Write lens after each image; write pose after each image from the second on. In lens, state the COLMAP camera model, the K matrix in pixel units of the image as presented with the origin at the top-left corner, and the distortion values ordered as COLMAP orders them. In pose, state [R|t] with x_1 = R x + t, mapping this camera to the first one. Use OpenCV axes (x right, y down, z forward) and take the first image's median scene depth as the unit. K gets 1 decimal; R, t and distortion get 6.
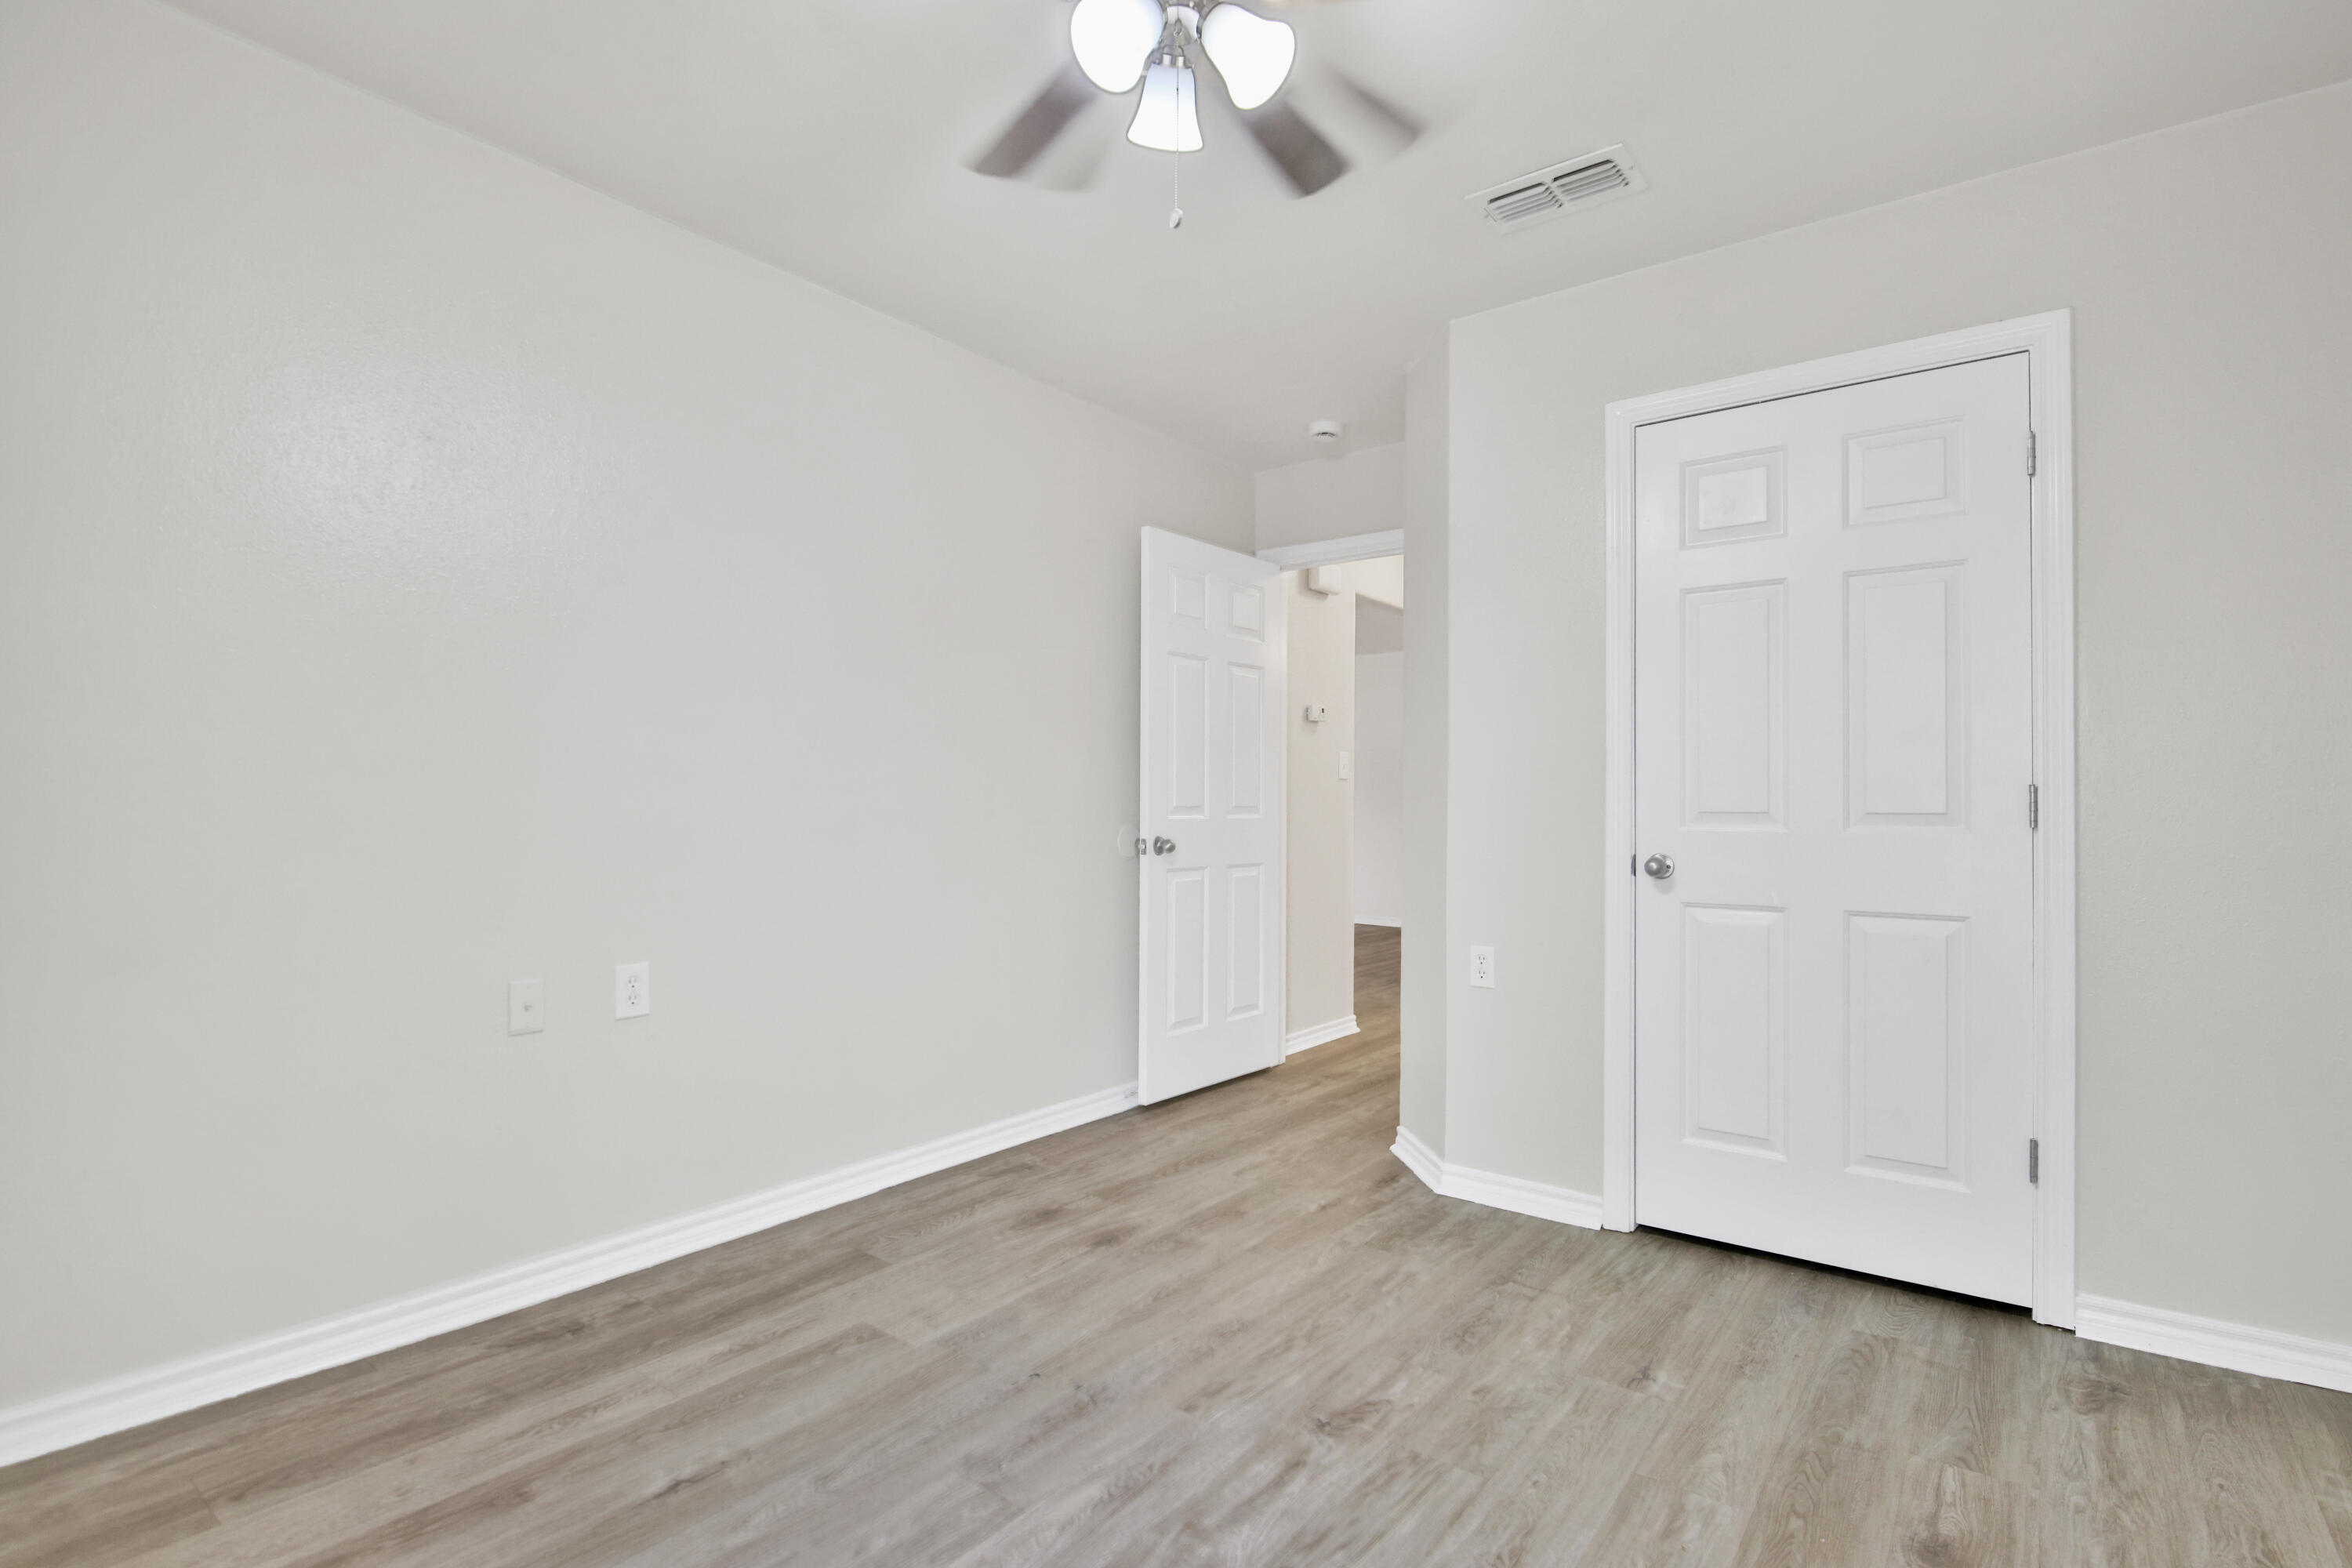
lens RADIAL K [[1081.0, 0, 1216.6], [0, 1081.0, 794.9], [0, 0, 1]] dist [-0.001442, -0.012591]
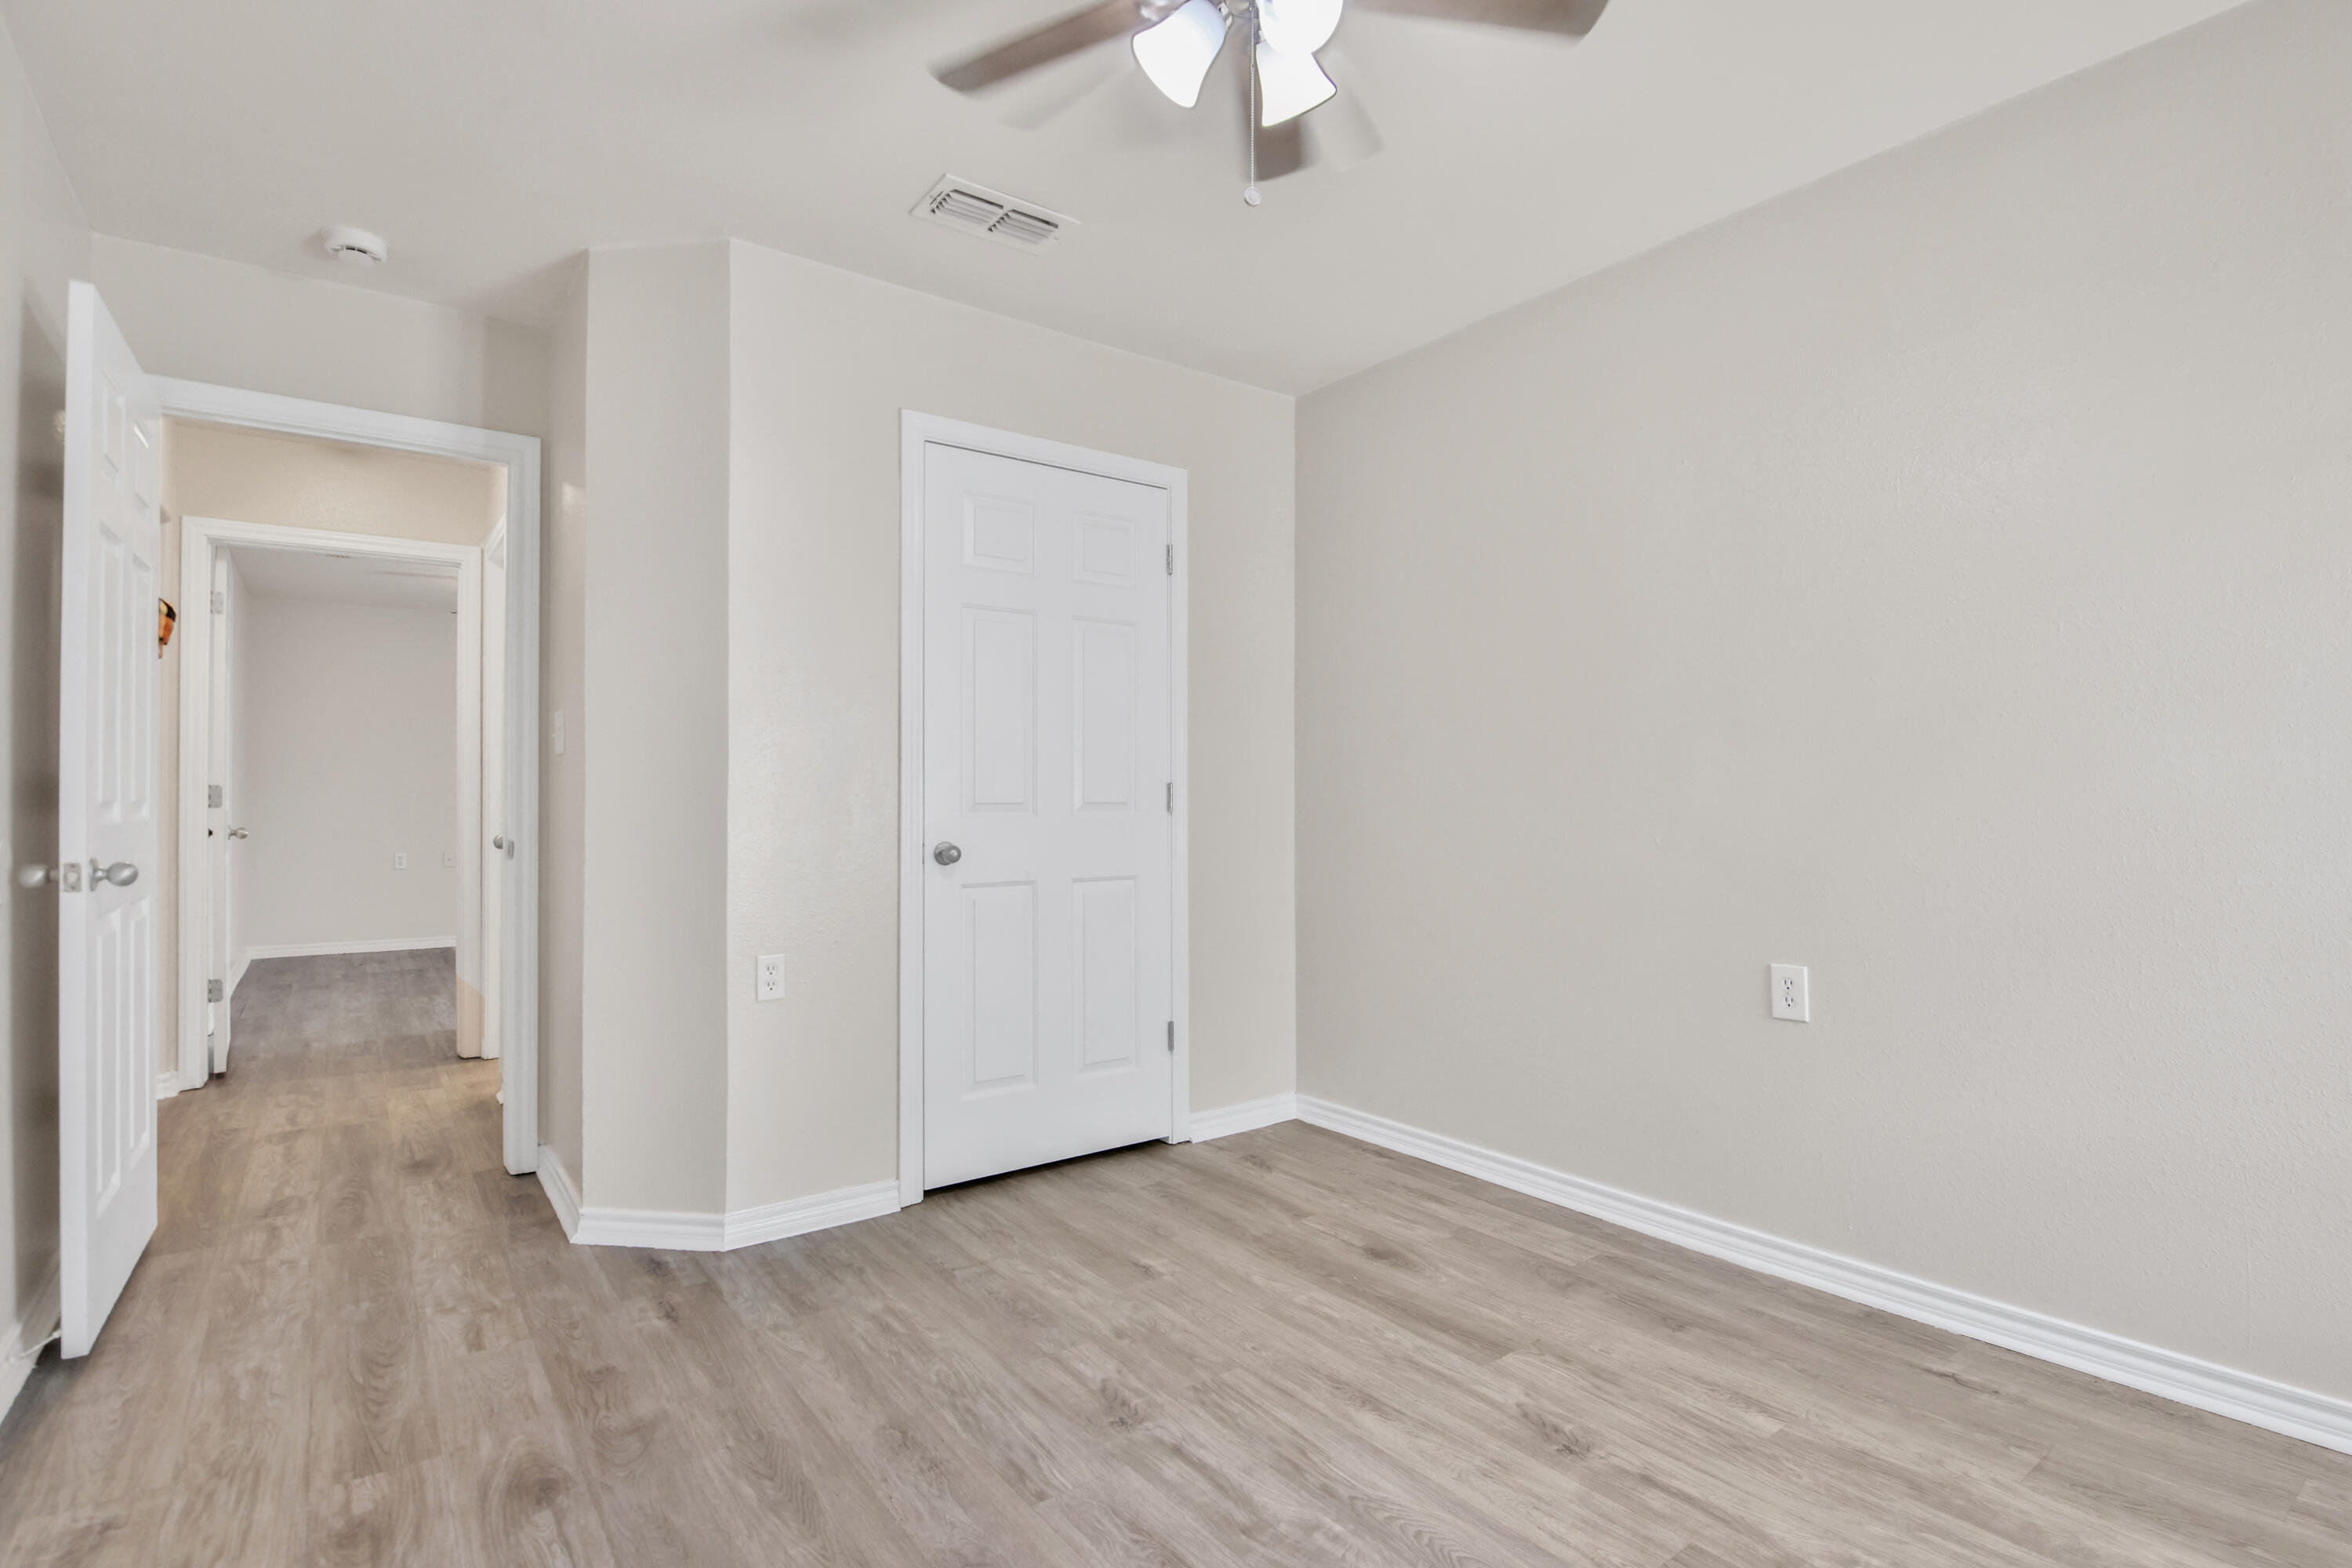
lens RADIAL K [[1117.1, 0, 1176.0], [0, 1117.1, 784.0], [0, 0, 1]] dist [-0.002942, -0.000771]
pose [[0.300997, 0.008081, 0.953591, -0.668410], [-0.007140, 0.999955, -0.006220, 0.002275], [-0.953598, -0.004936, 0.301042, 0.496201]]
